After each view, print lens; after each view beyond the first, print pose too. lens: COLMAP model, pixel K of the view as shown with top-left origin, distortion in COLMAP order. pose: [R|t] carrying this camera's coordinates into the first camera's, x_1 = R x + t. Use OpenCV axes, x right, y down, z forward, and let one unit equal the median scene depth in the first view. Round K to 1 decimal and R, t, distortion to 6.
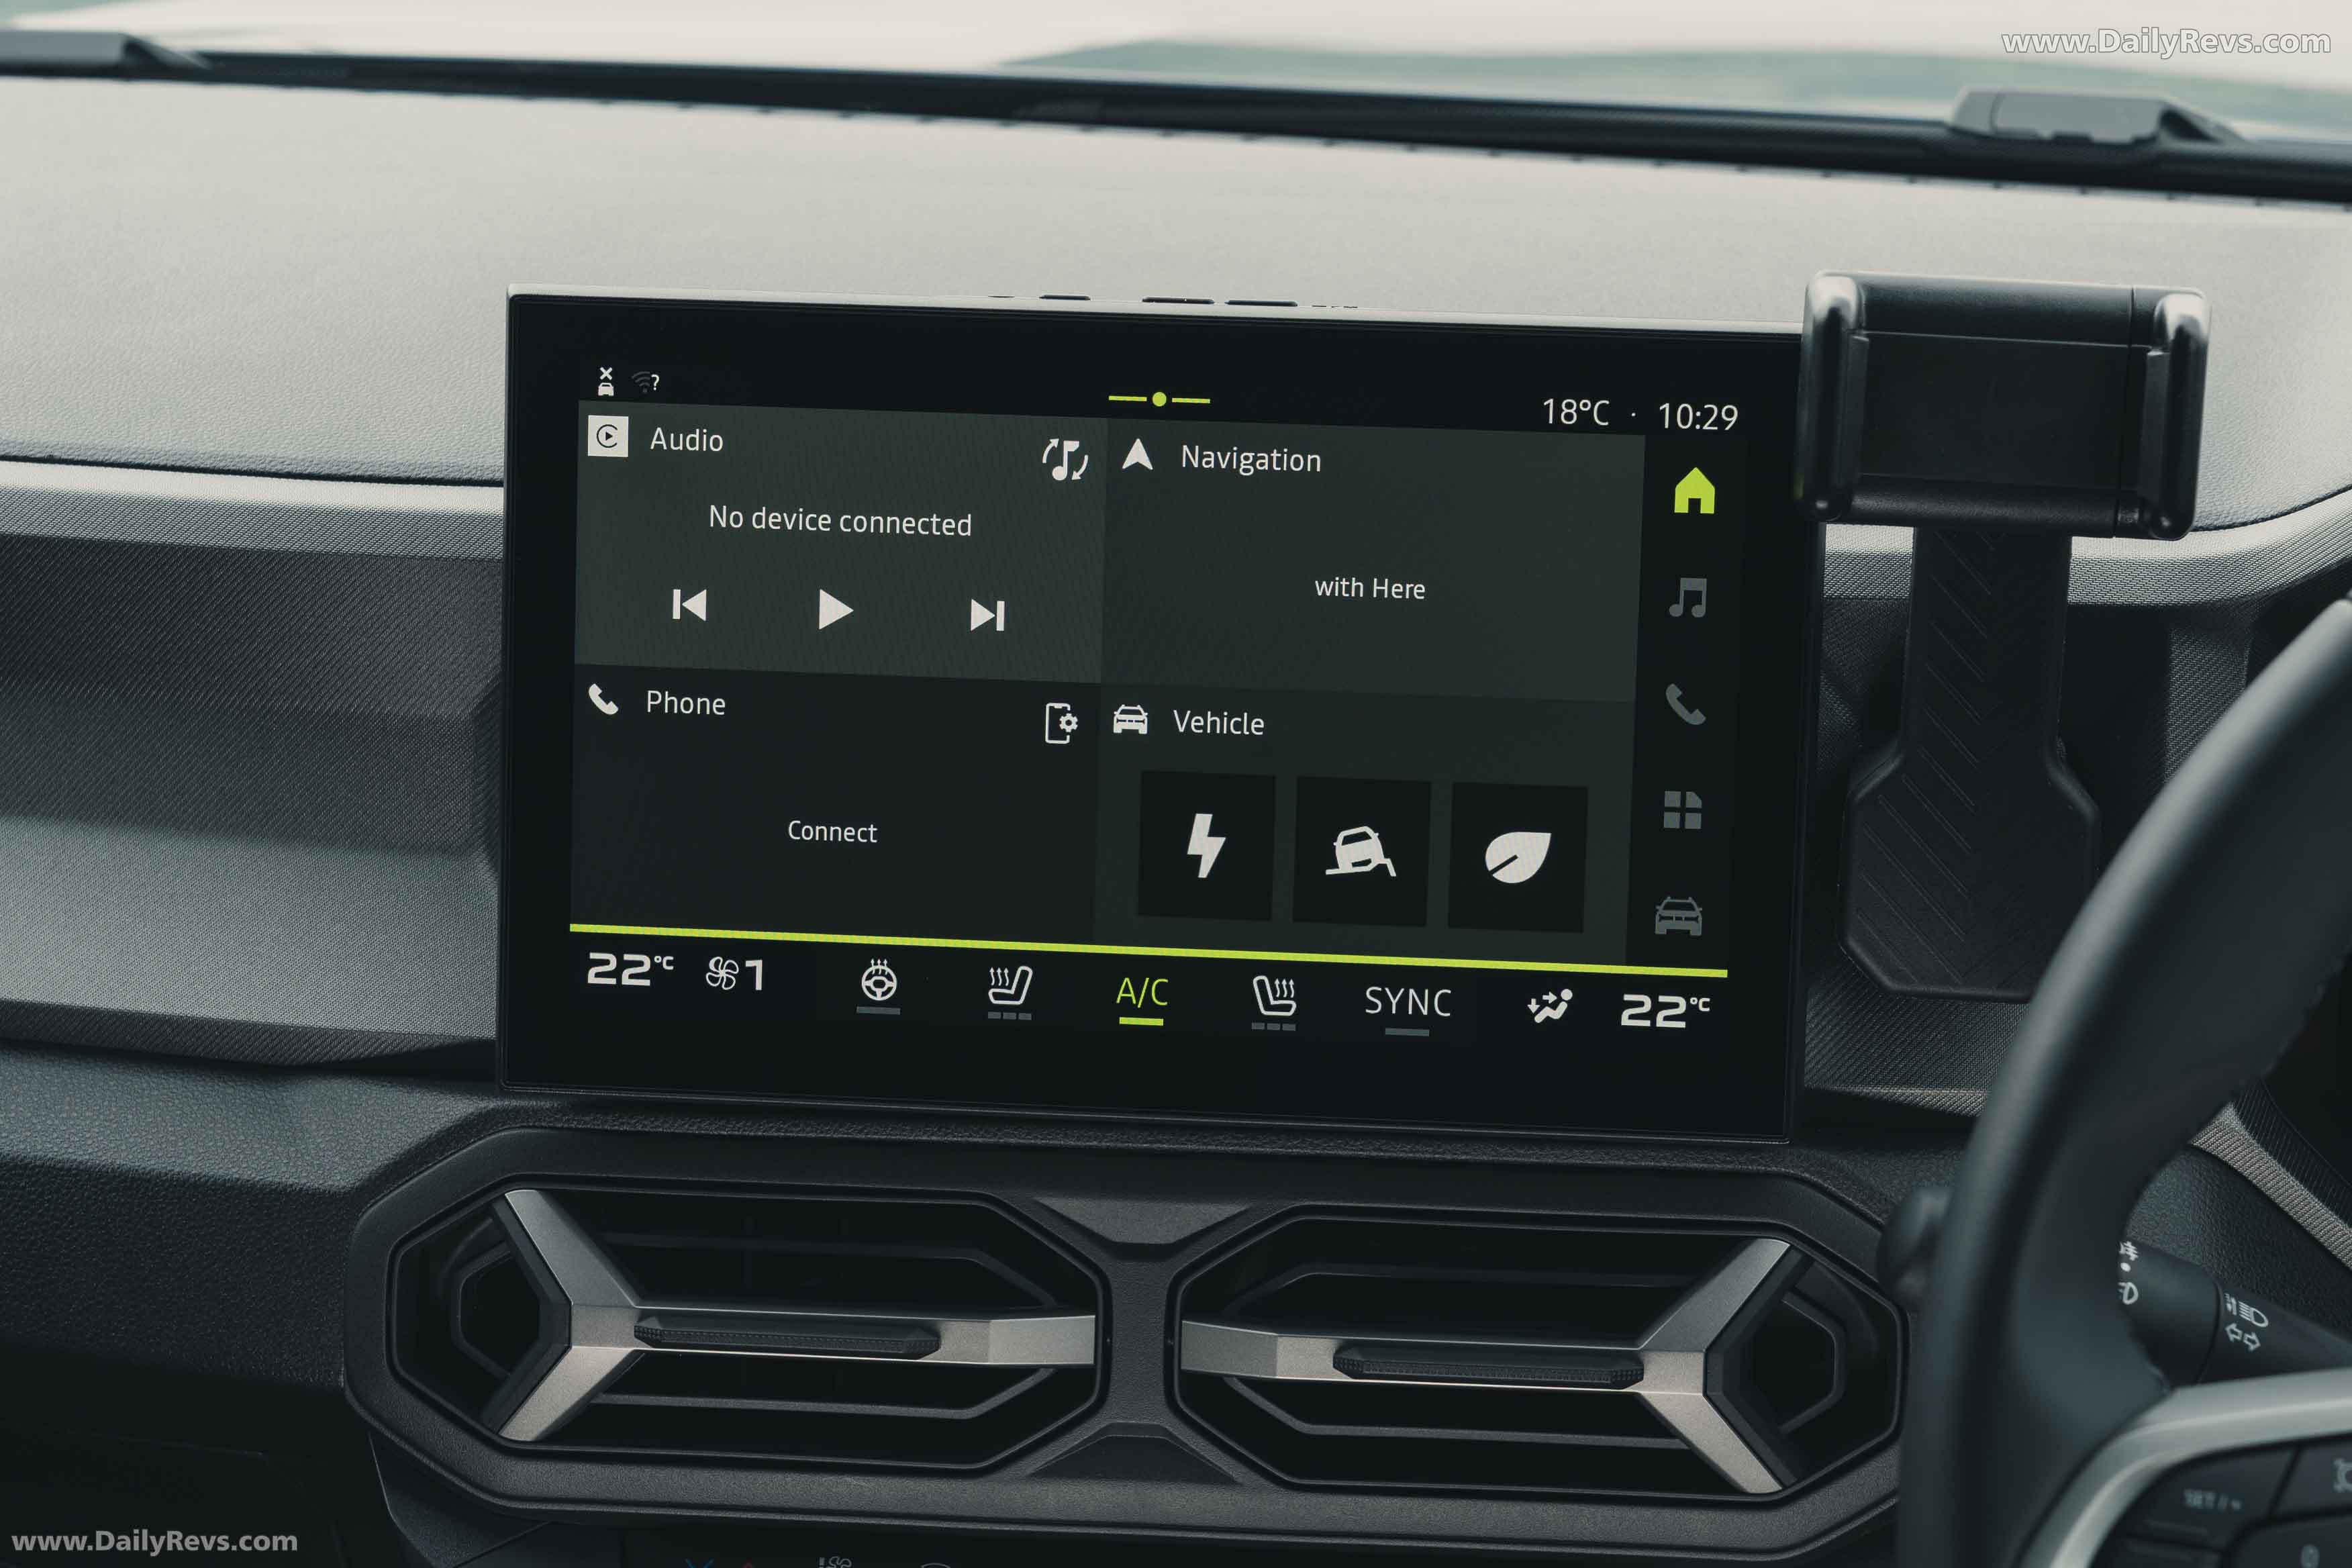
lens RADIAL K [[6226.3, 0, 1169.3], [0, 6226.3, 807.2], [0, 0, 1]] dist [0.028626, 0.000000]
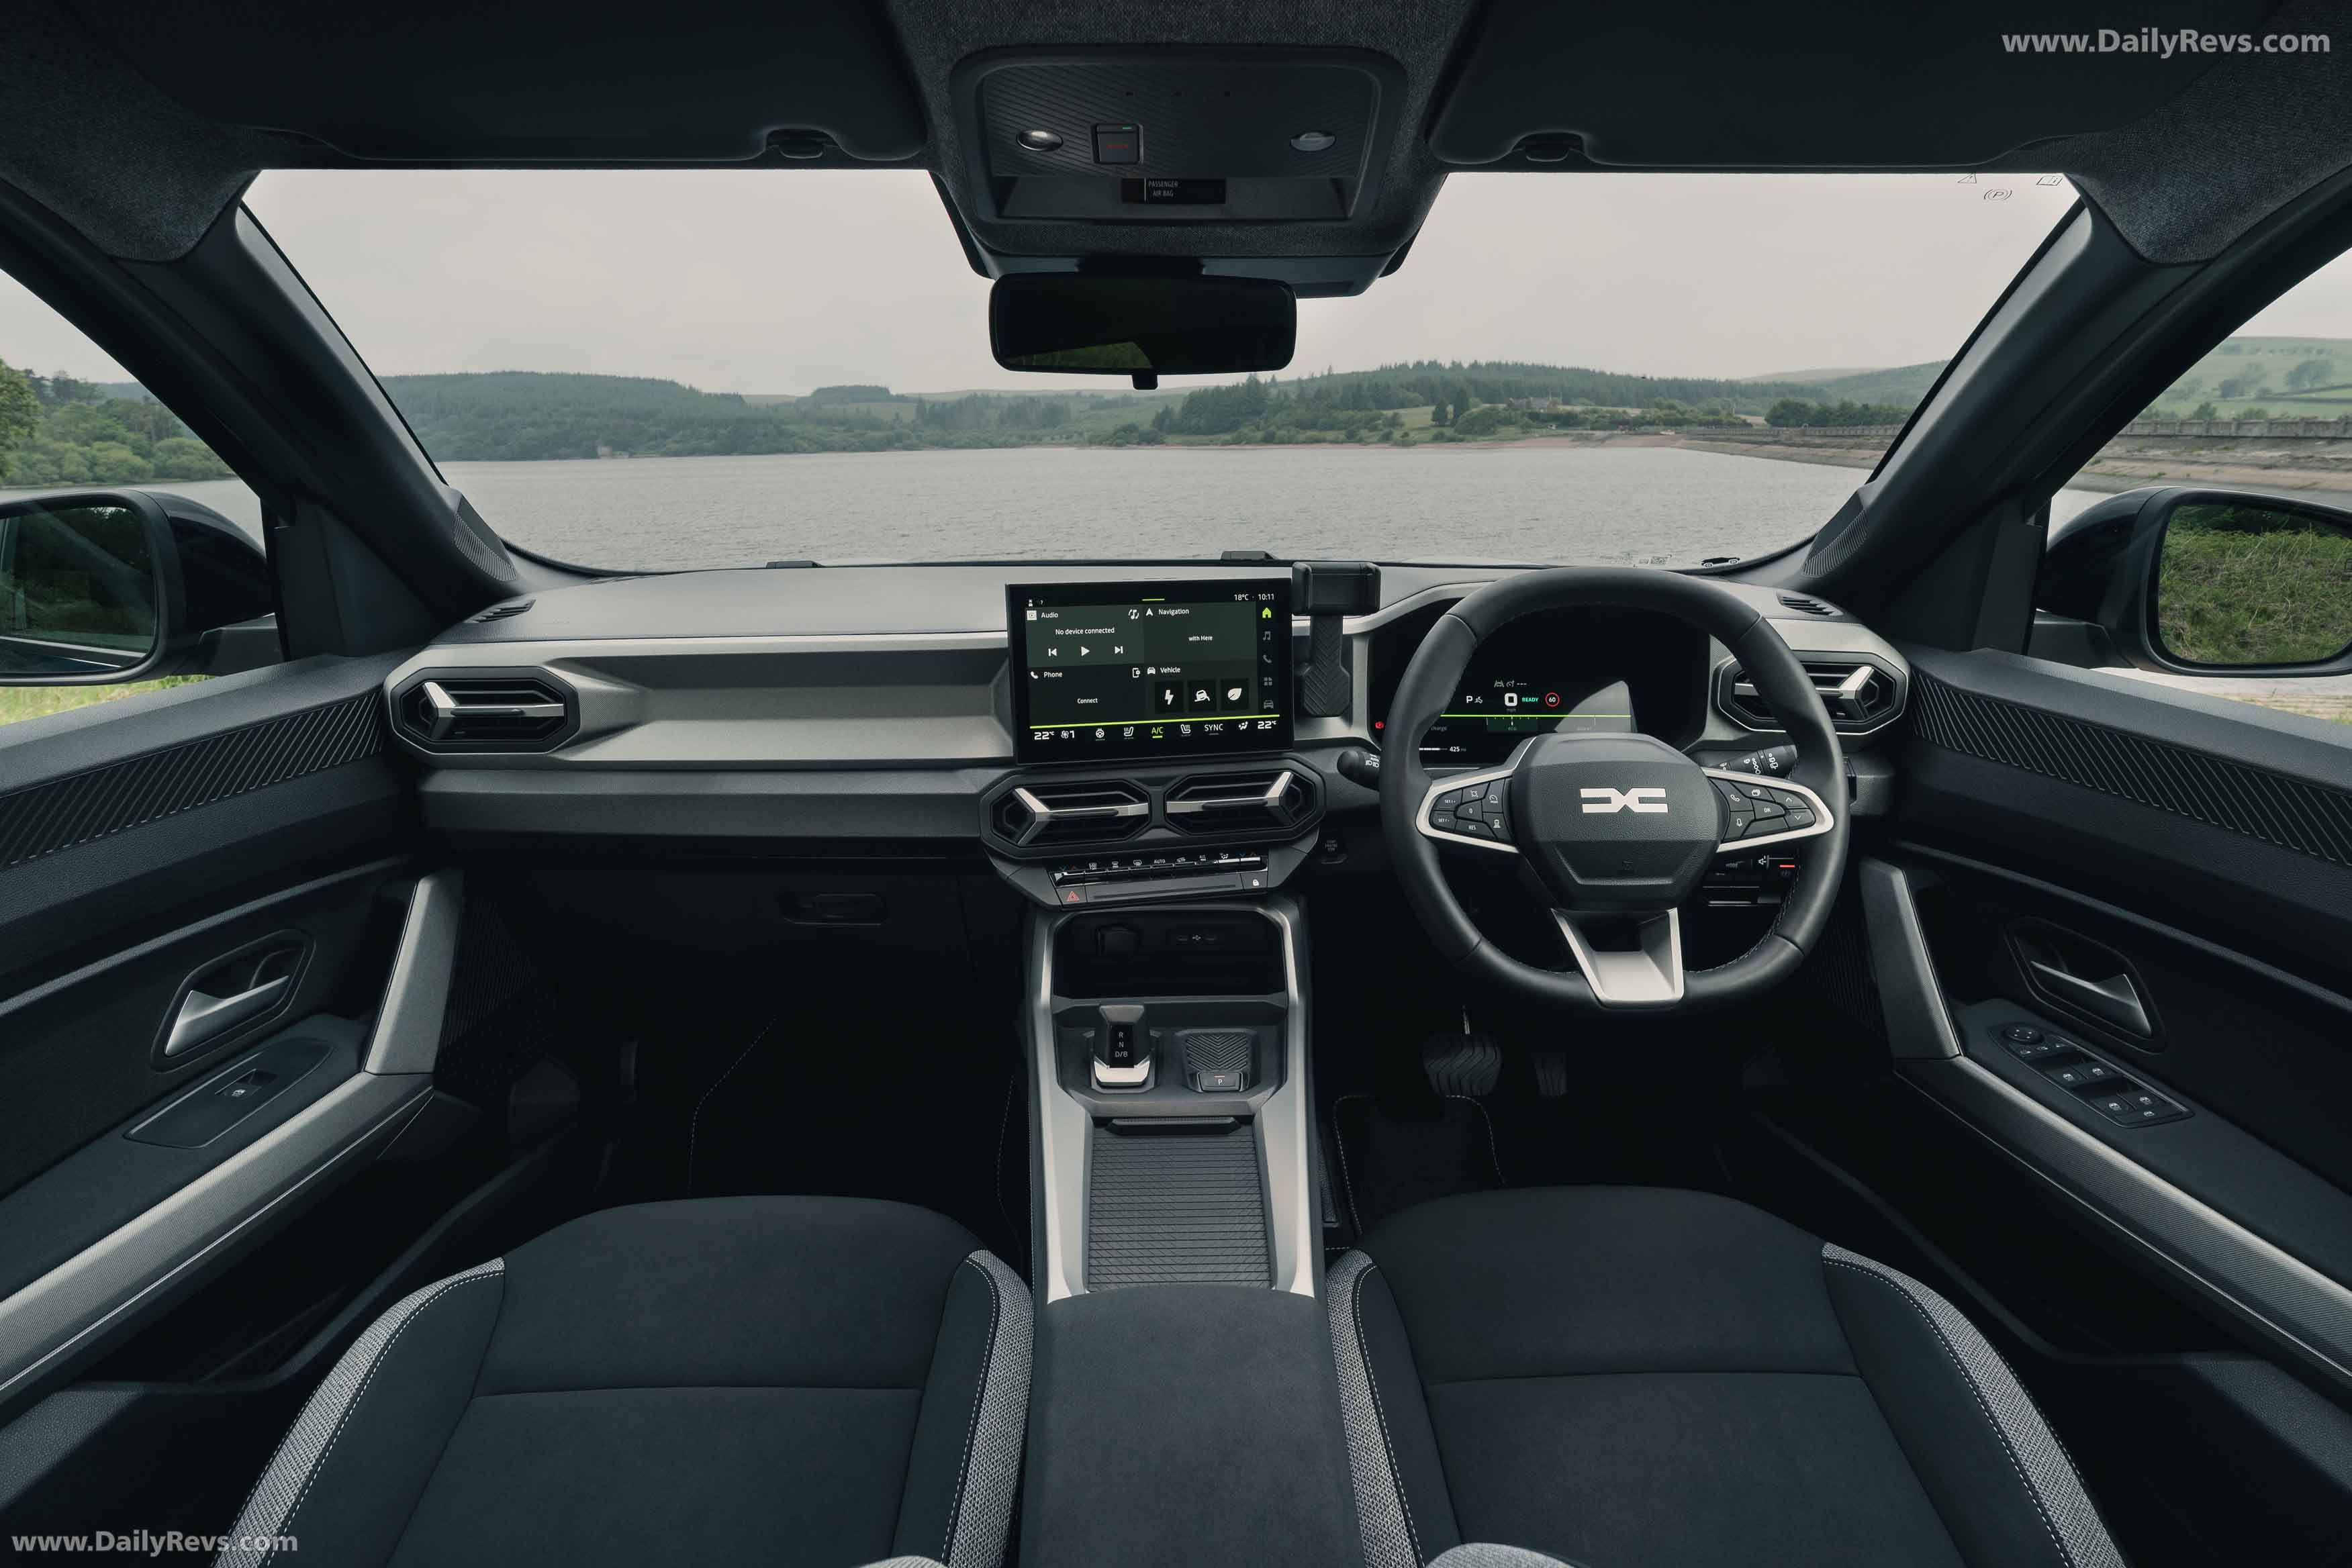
lens RADIAL K [[1193.5, 0, 1174.5], [0, 1193.5, 788.2], [0, 0, 1]] dist [-0.015505, 0.003824]
pose [[0.954999, -0.094055, 0.281301, -0.244359], [0.088521, 0.995549, 0.032345, 0.044931], [-0.283091, -0.005989, 0.959074, 0.154163]]
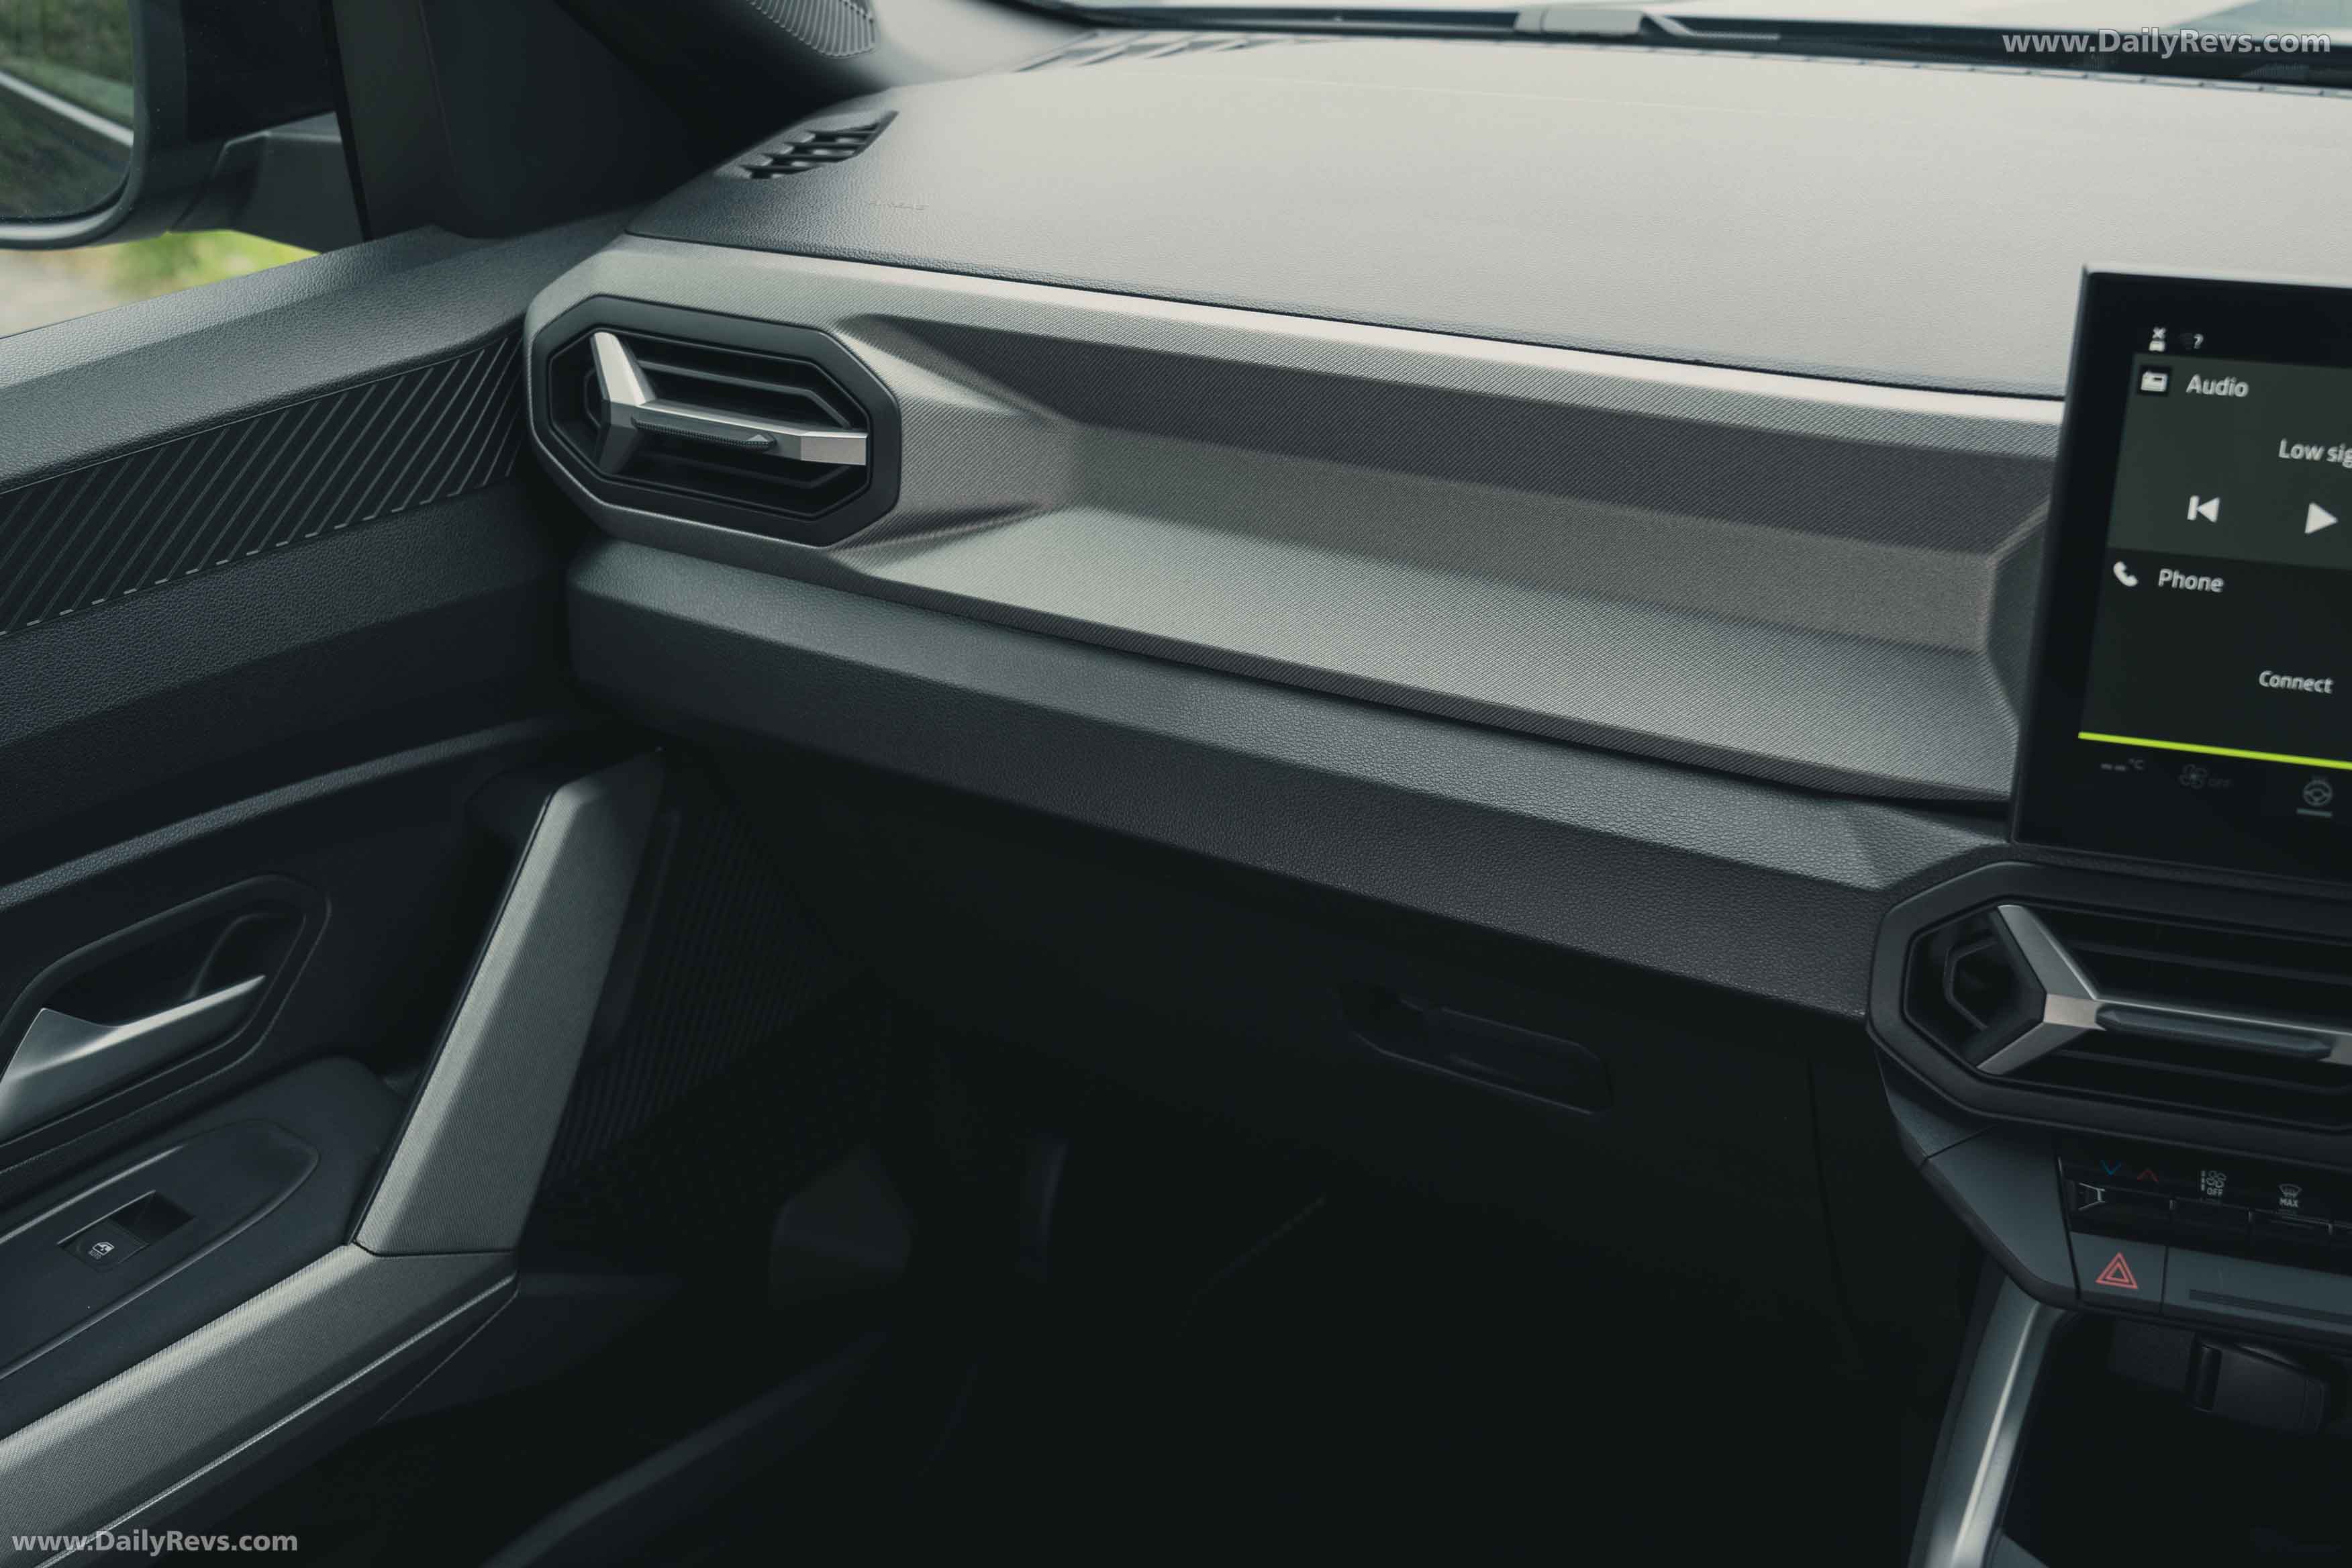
lens RADIAL K [[2732.6, 0, 1176.8], [0, 2732.6, 790.6], [0, 0, 1]] dist [0.031772, 0.000000]
pose [[0.973465, 0.076171, -0.215787, -0.160623], [-0.036487, 0.982577, 0.182237, -0.072919], [0.225909, -0.169528, 0.959284, 0.372538]]
